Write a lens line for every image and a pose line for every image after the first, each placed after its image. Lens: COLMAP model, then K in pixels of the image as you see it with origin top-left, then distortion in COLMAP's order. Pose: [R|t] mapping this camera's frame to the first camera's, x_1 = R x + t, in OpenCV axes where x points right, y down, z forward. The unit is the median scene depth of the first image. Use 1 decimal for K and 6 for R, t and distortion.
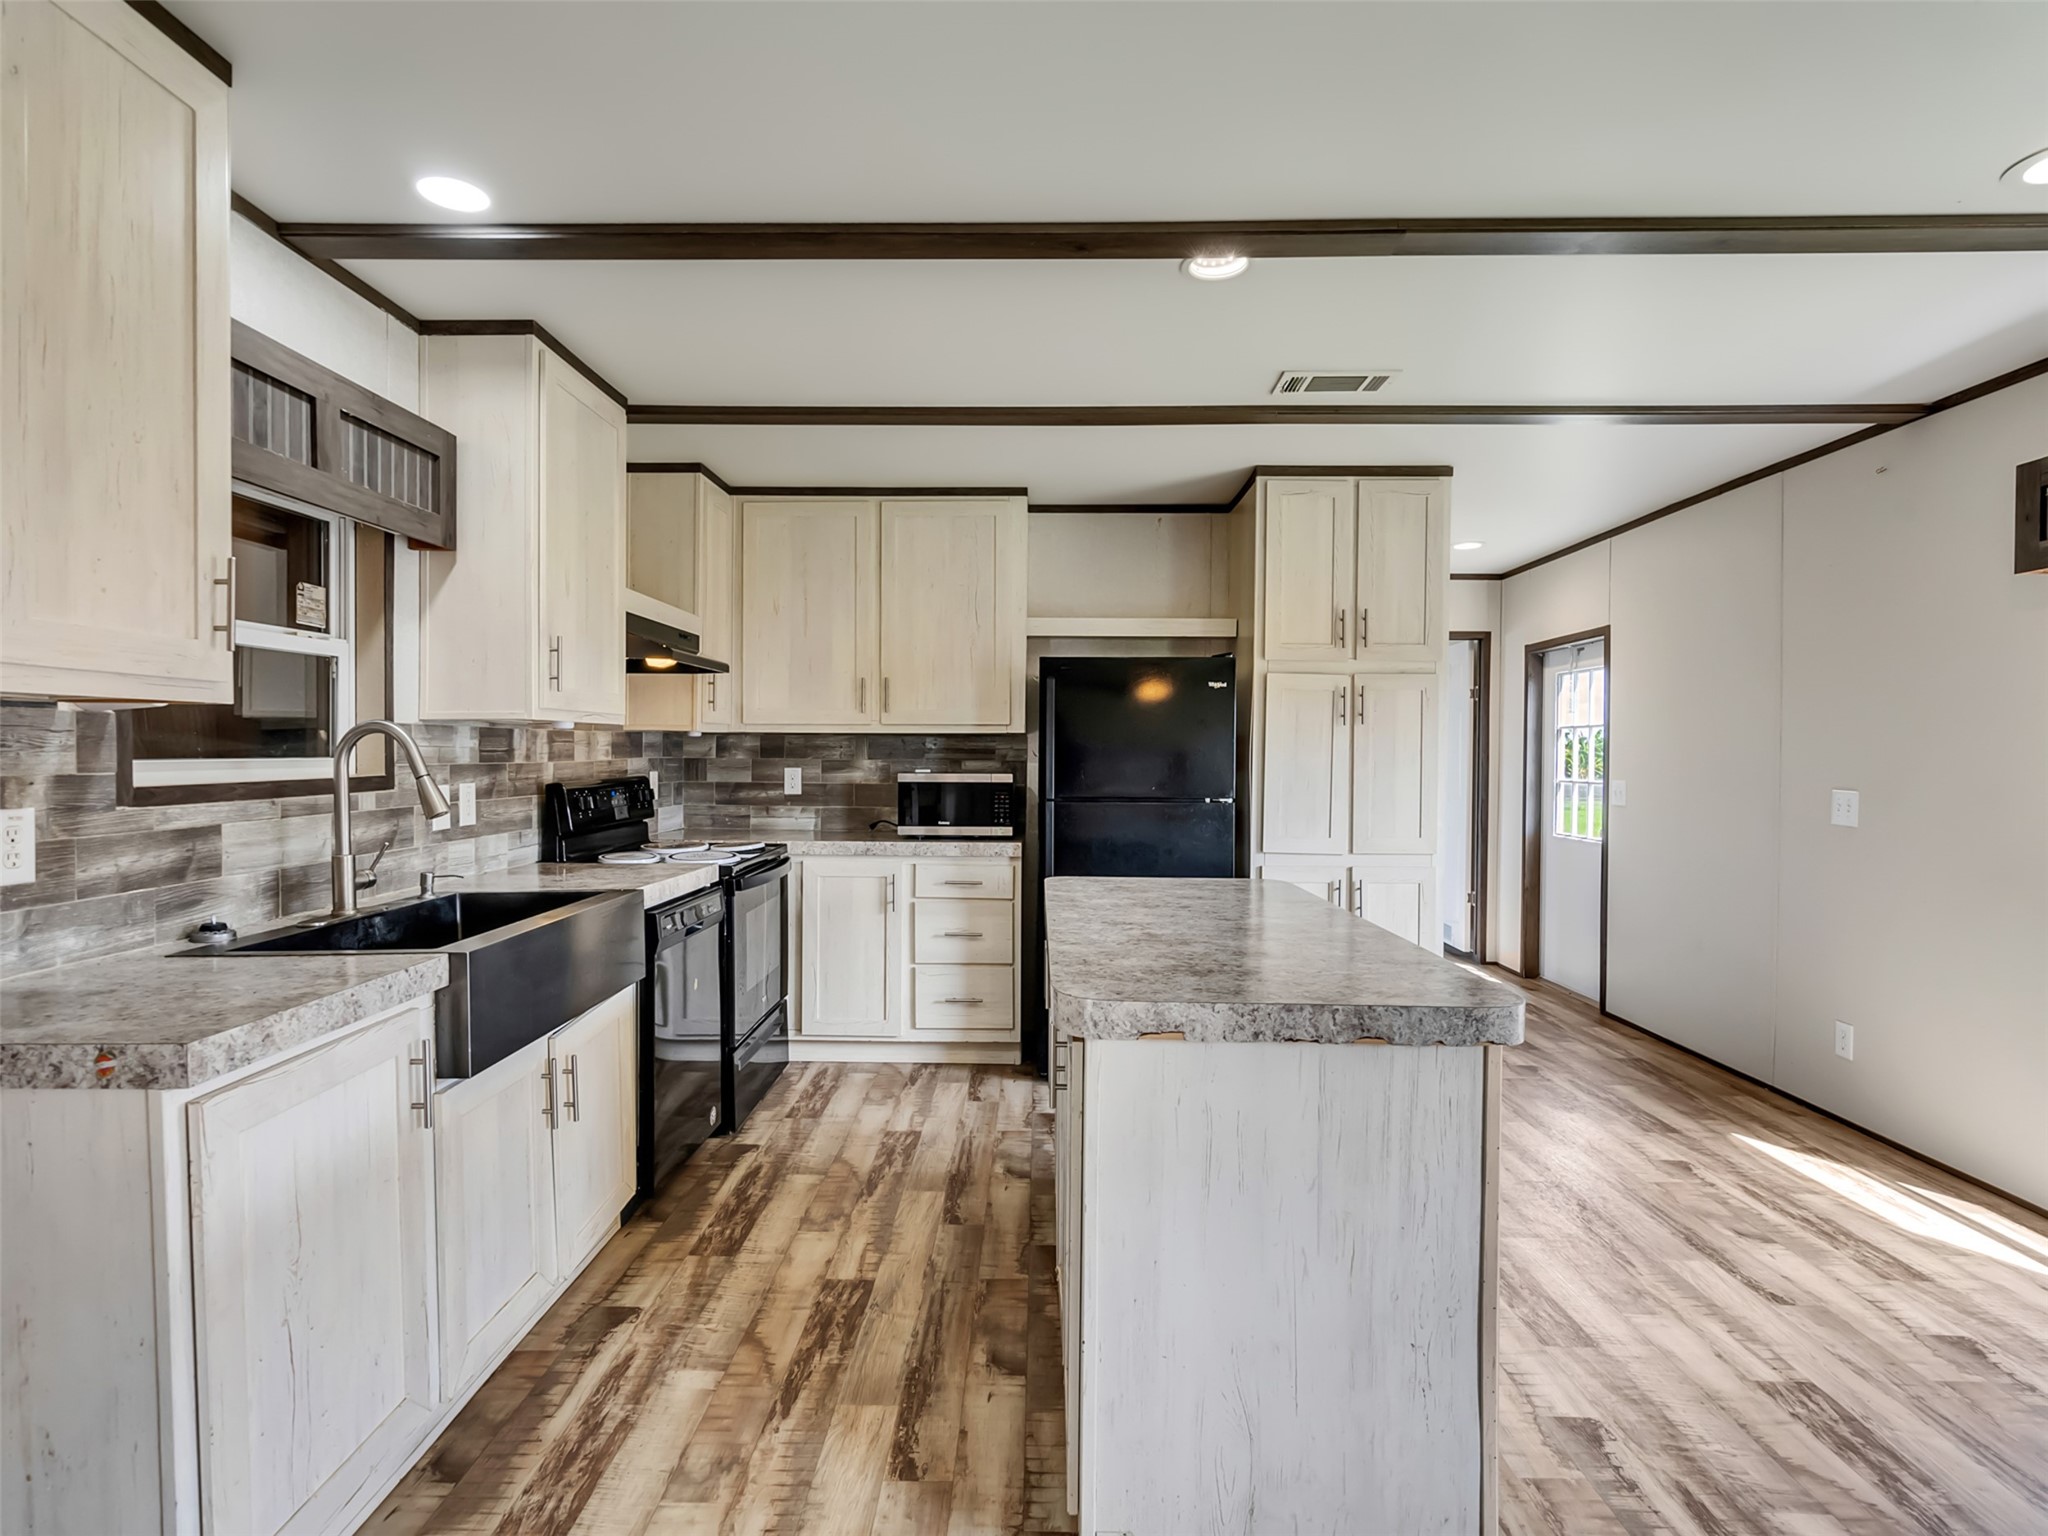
lens RADIAL K [[1049.1, 0, 1009.0], [0, 1049.1, 768.7], [0, 0, 1]] dist [-0.010607, 0.007151]
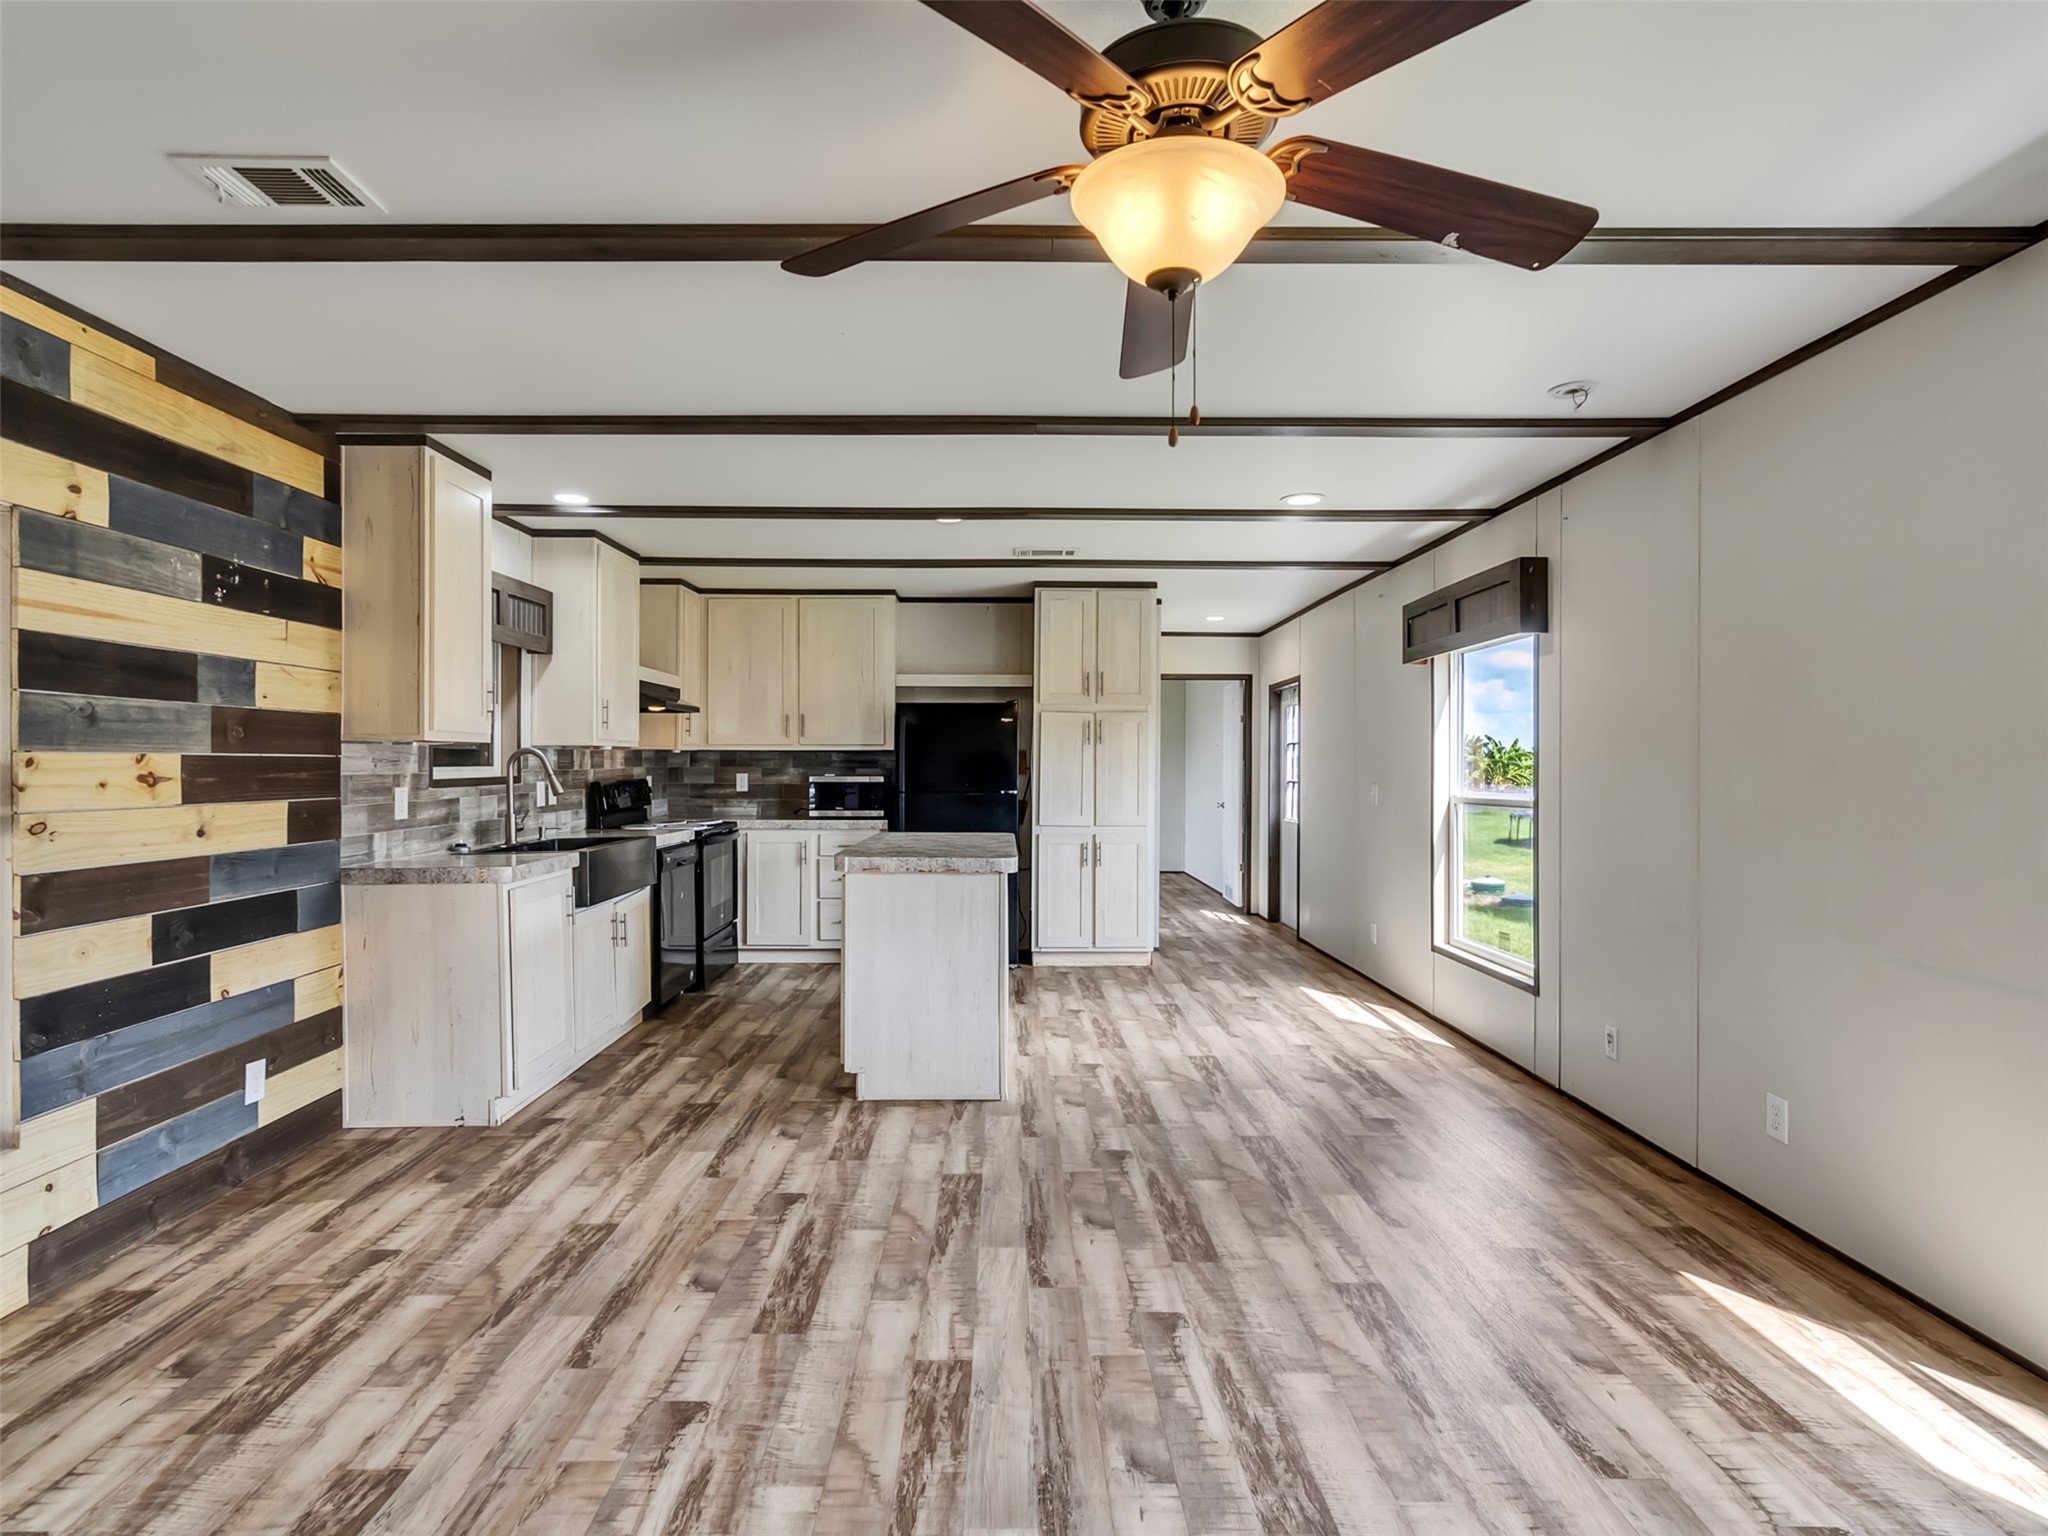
lens RADIAL K [[1049.1, 0, 1009.0], [0, 1049.1, 768.7], [0, 0, 1]] dist [-0.010607, 0.007151]
pose [[0.999414, -0.003831, 0.034000, 0.222379], [0.004183, 0.999938, -0.010283, 0.016761], [-0.033959, 0.010419, 0.999369, -0.910699]]
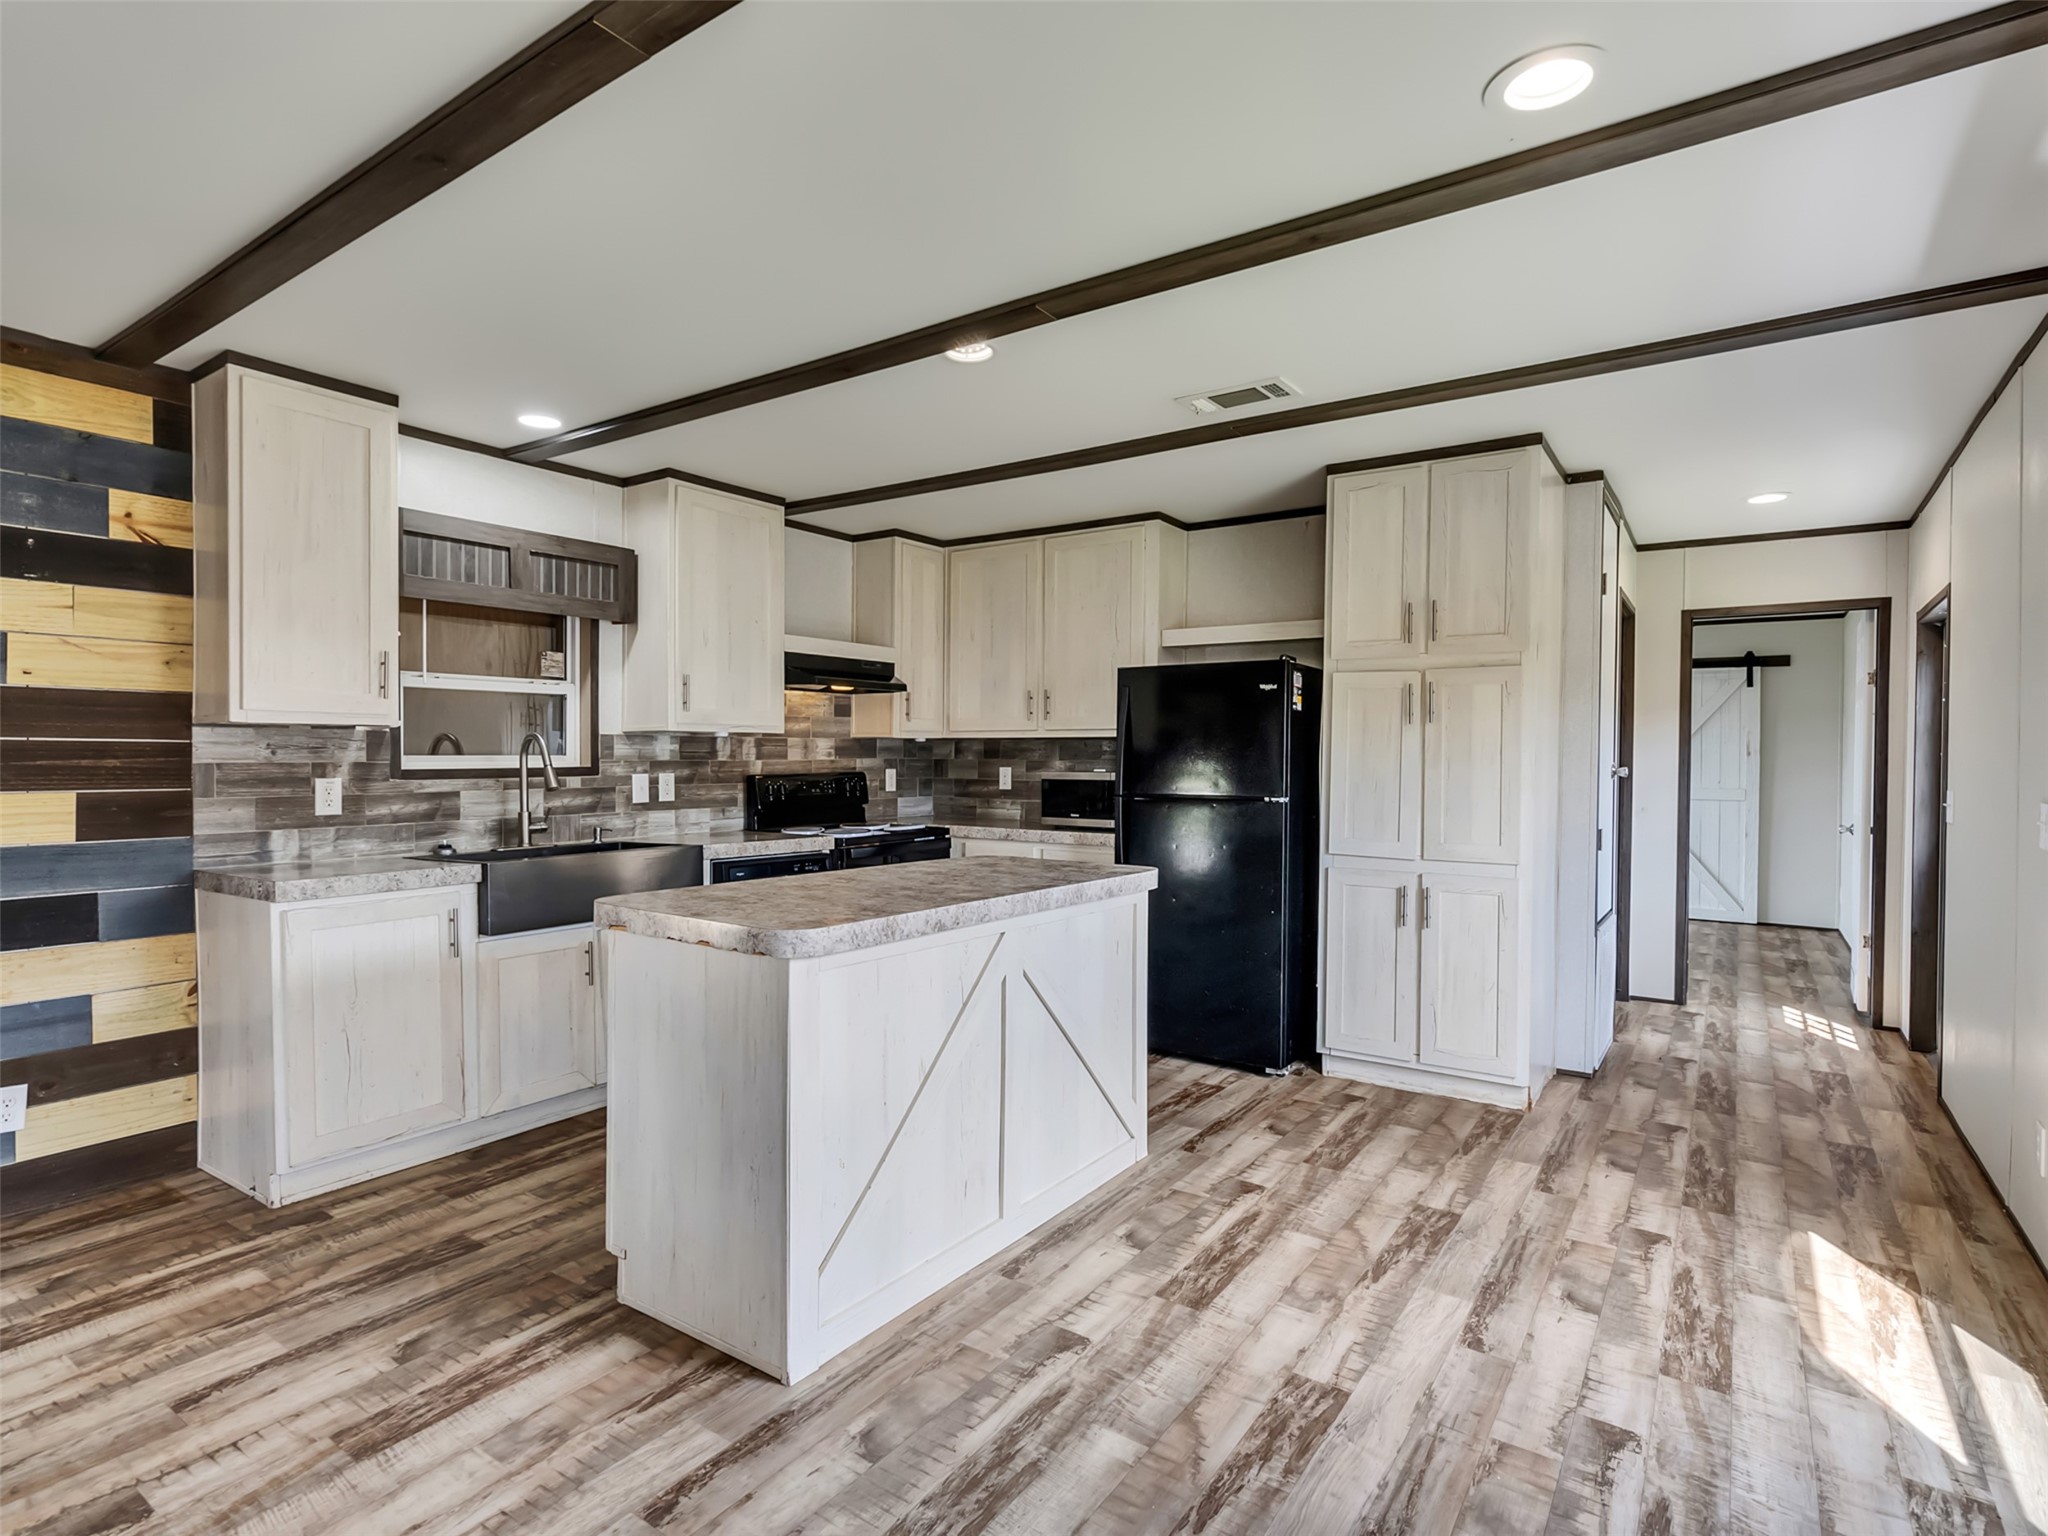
lens RADIAL K [[1049.1, 0, 1009.0], [0, 1049.1, 768.7], [0, 0, 1]] dist [-0.010607, 0.007151]
pose [[0.835639, 0.005632, -0.549250, 0.831348], [-0.009216, 0.999950, -0.003768, 0.009654], [0.549201, 0.008211, 0.835650, 0.005004]]
